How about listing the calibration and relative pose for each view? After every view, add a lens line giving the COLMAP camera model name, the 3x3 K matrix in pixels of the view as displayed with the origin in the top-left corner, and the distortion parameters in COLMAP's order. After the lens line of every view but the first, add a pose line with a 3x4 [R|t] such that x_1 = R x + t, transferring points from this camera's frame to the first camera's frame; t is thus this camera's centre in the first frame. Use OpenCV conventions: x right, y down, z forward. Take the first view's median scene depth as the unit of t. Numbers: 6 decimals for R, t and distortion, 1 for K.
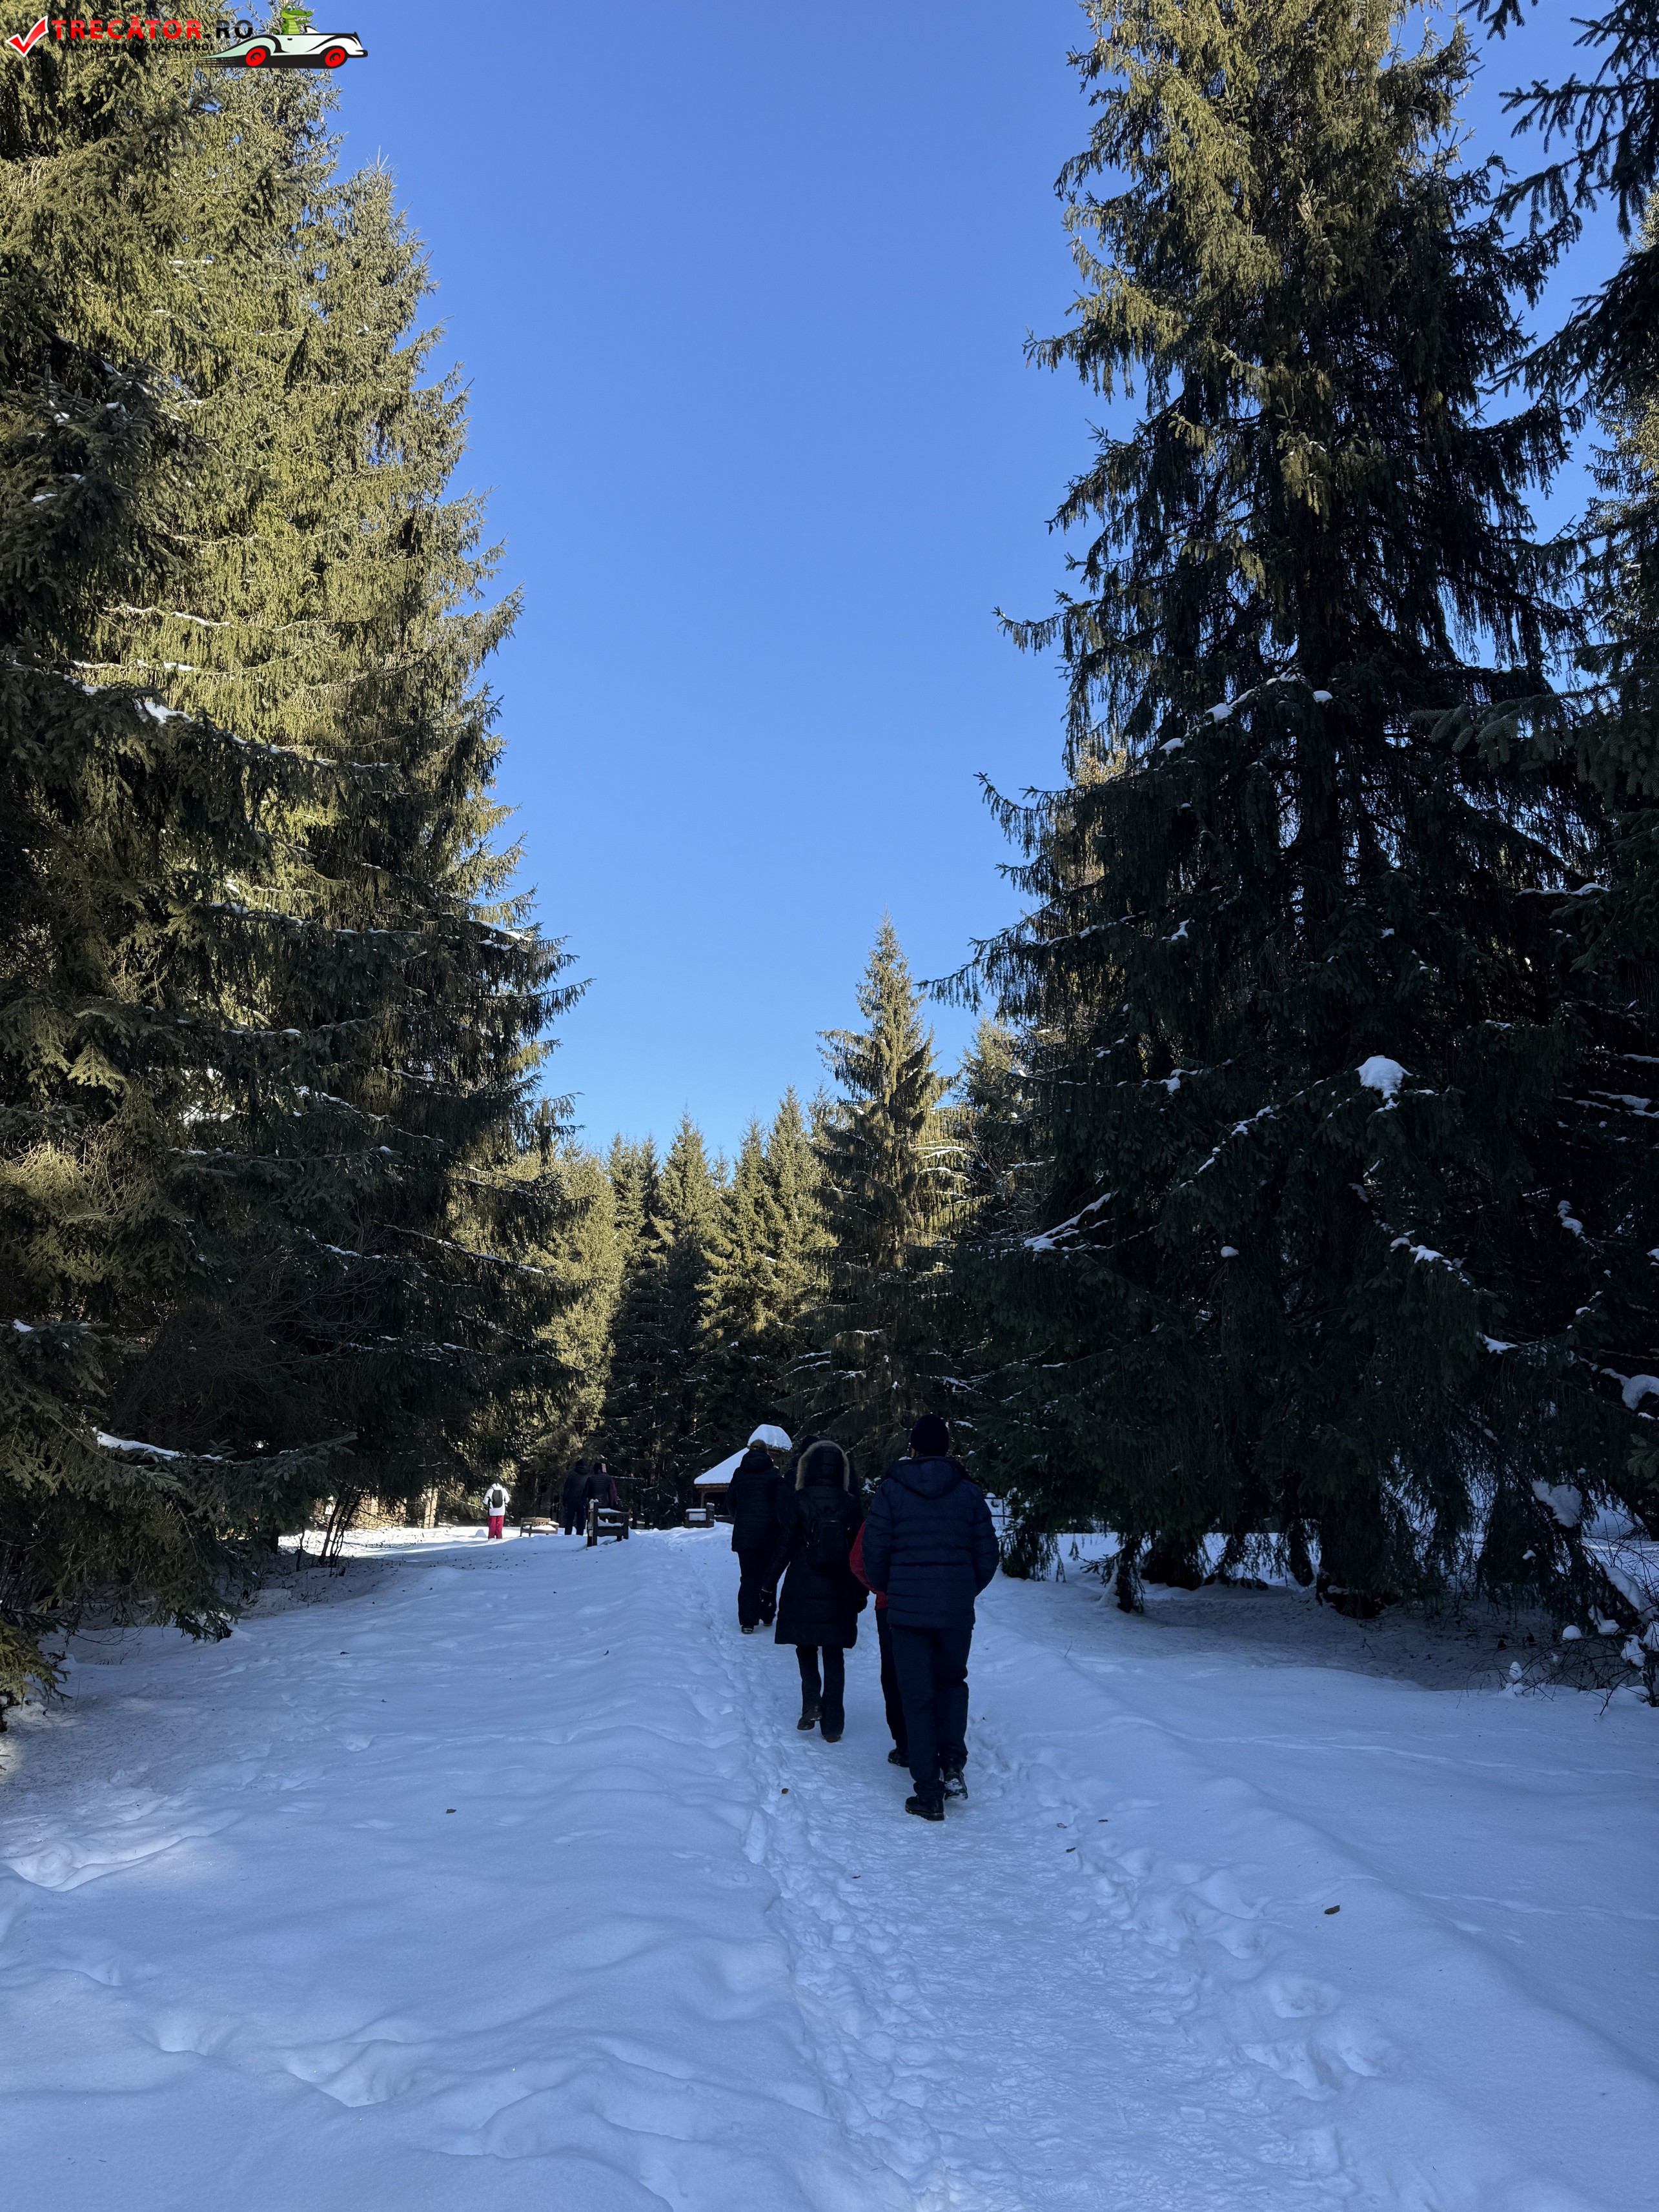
lens RADIAL K [[1551.6, 0, 842.2], [0, 1551.6, 1031.6], [0, 0, 1]] dist [0.020932, -0.025771]
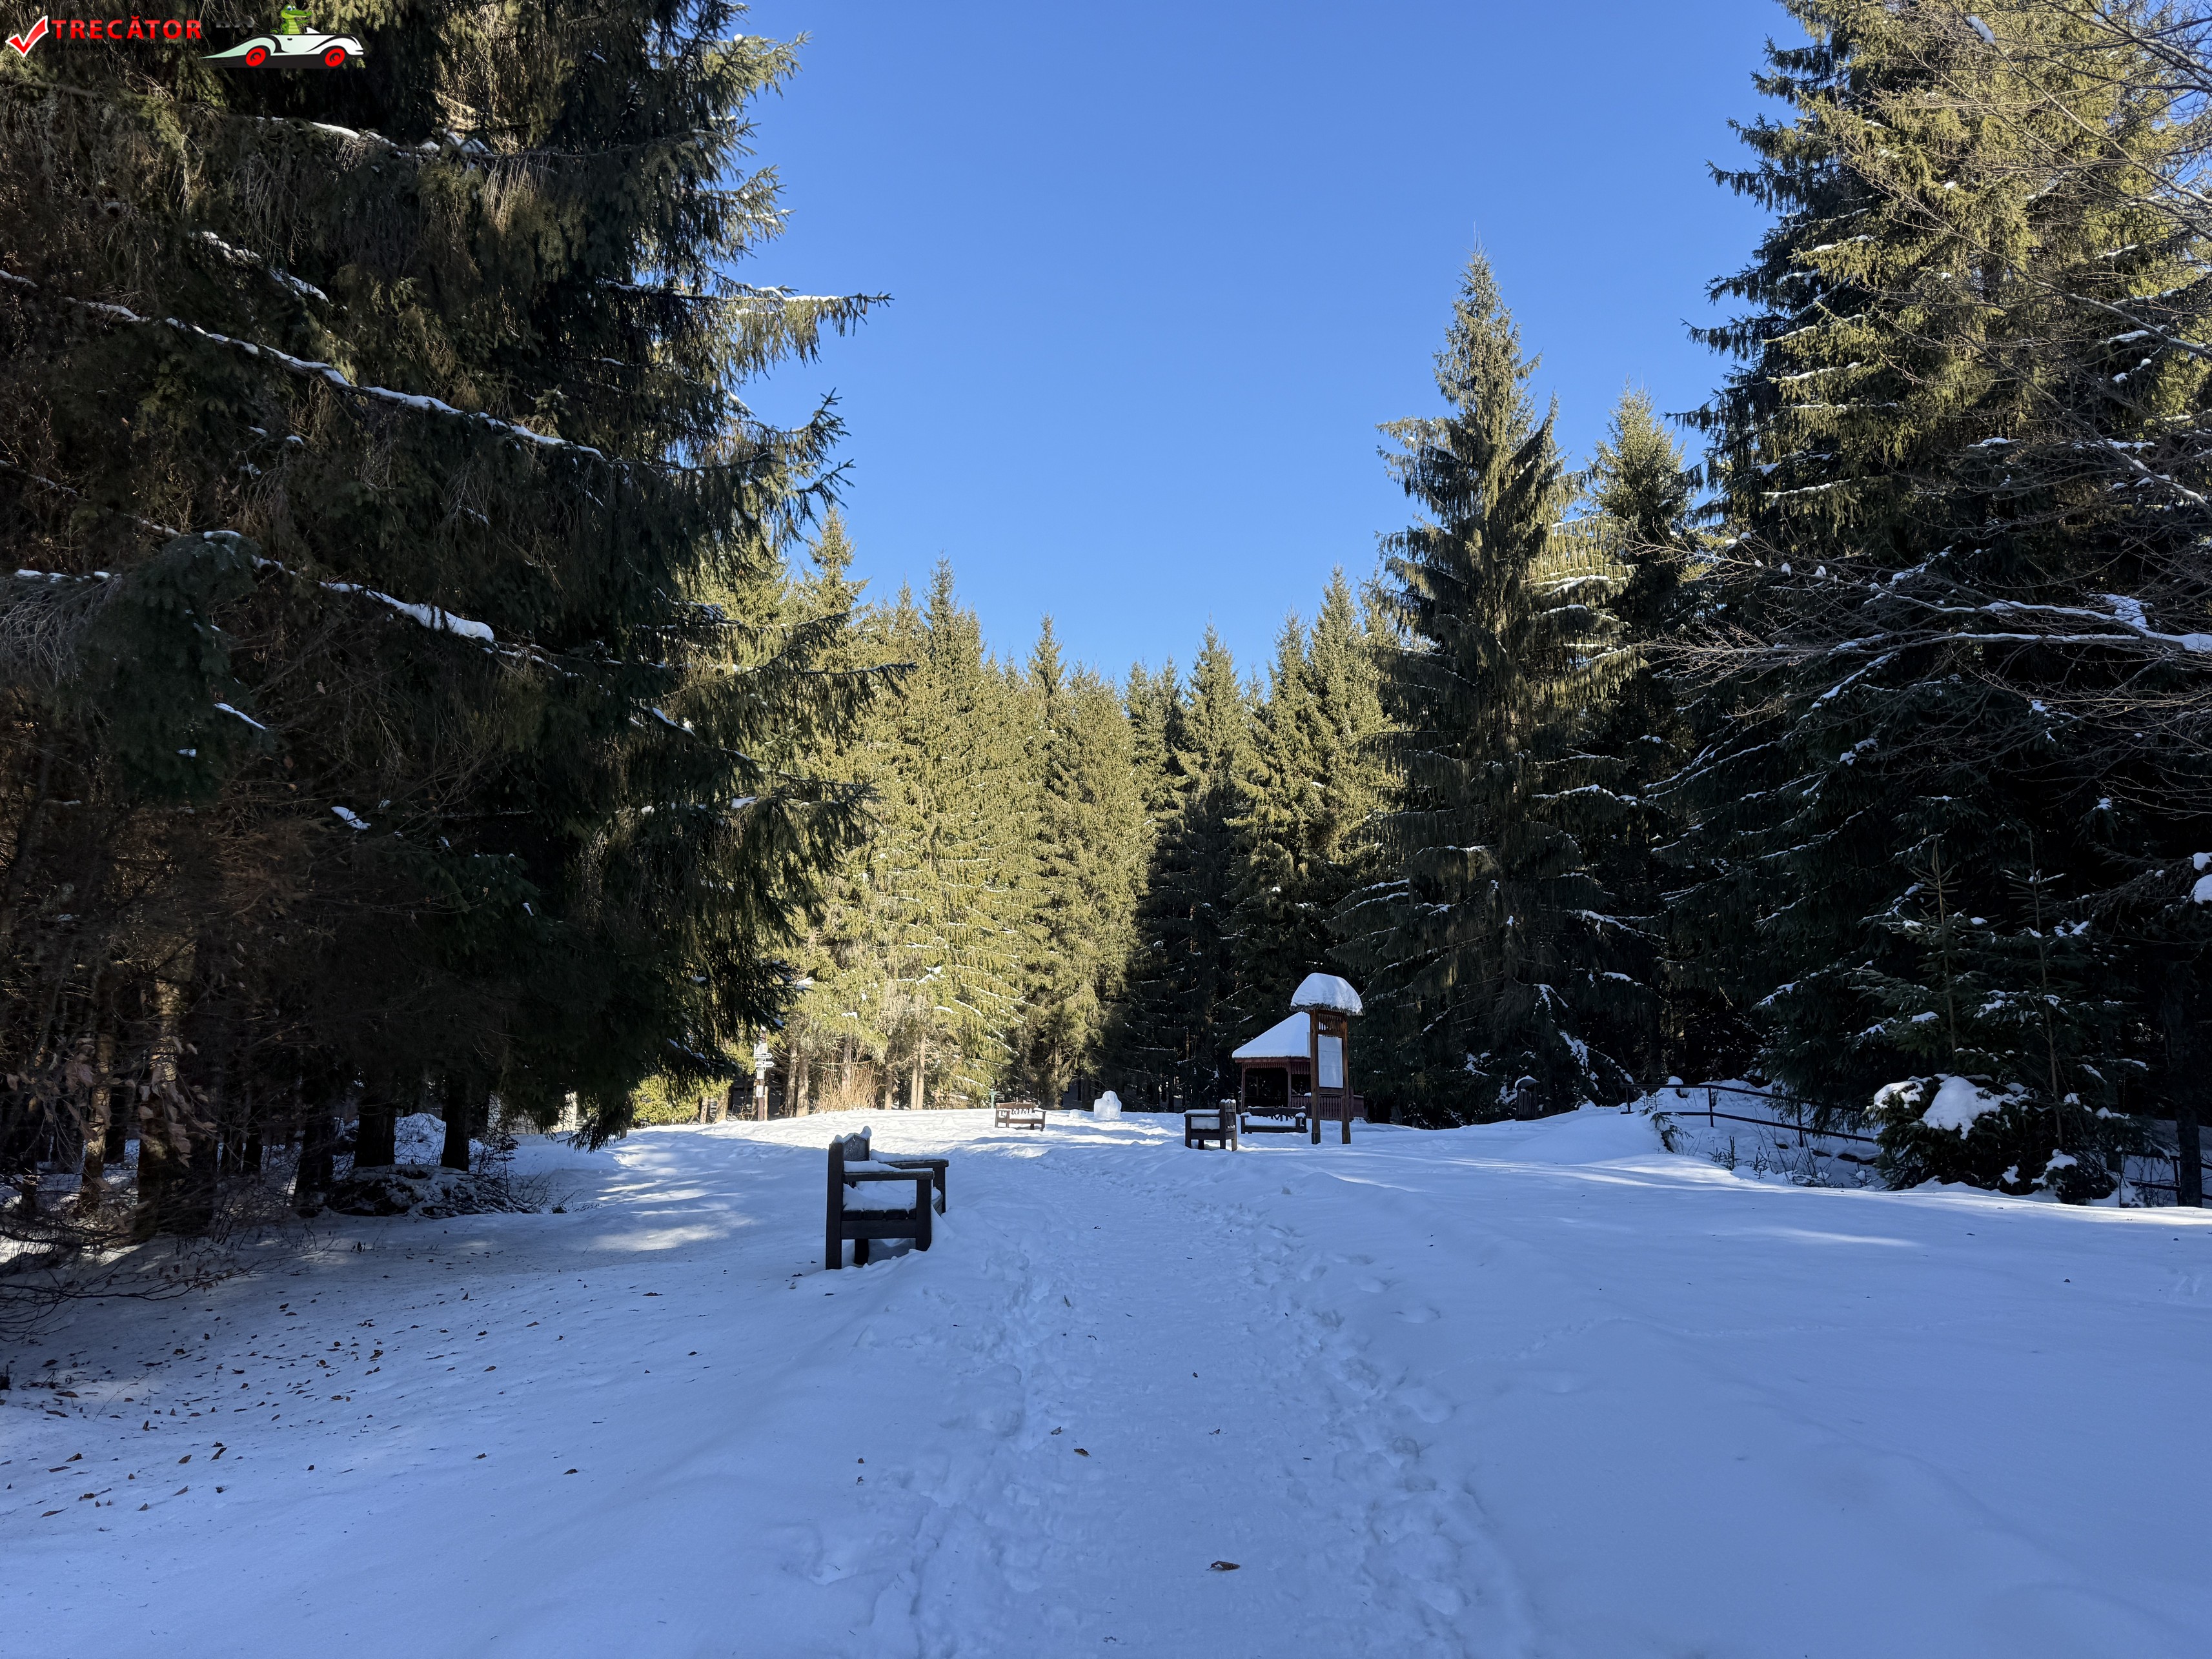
lens RADIAL K [[1551.6, 0, 1105.3], [0, 1551.6, 830.7], [0, 0, 1]] dist [0.020932, -0.025771]
pose [[0.983422, -0.022782, -0.179892, -0.010594], [0.048002, 0.989392, 0.137113, 0.054361], [0.174860, -0.143475, 0.974084, 0.197051]]
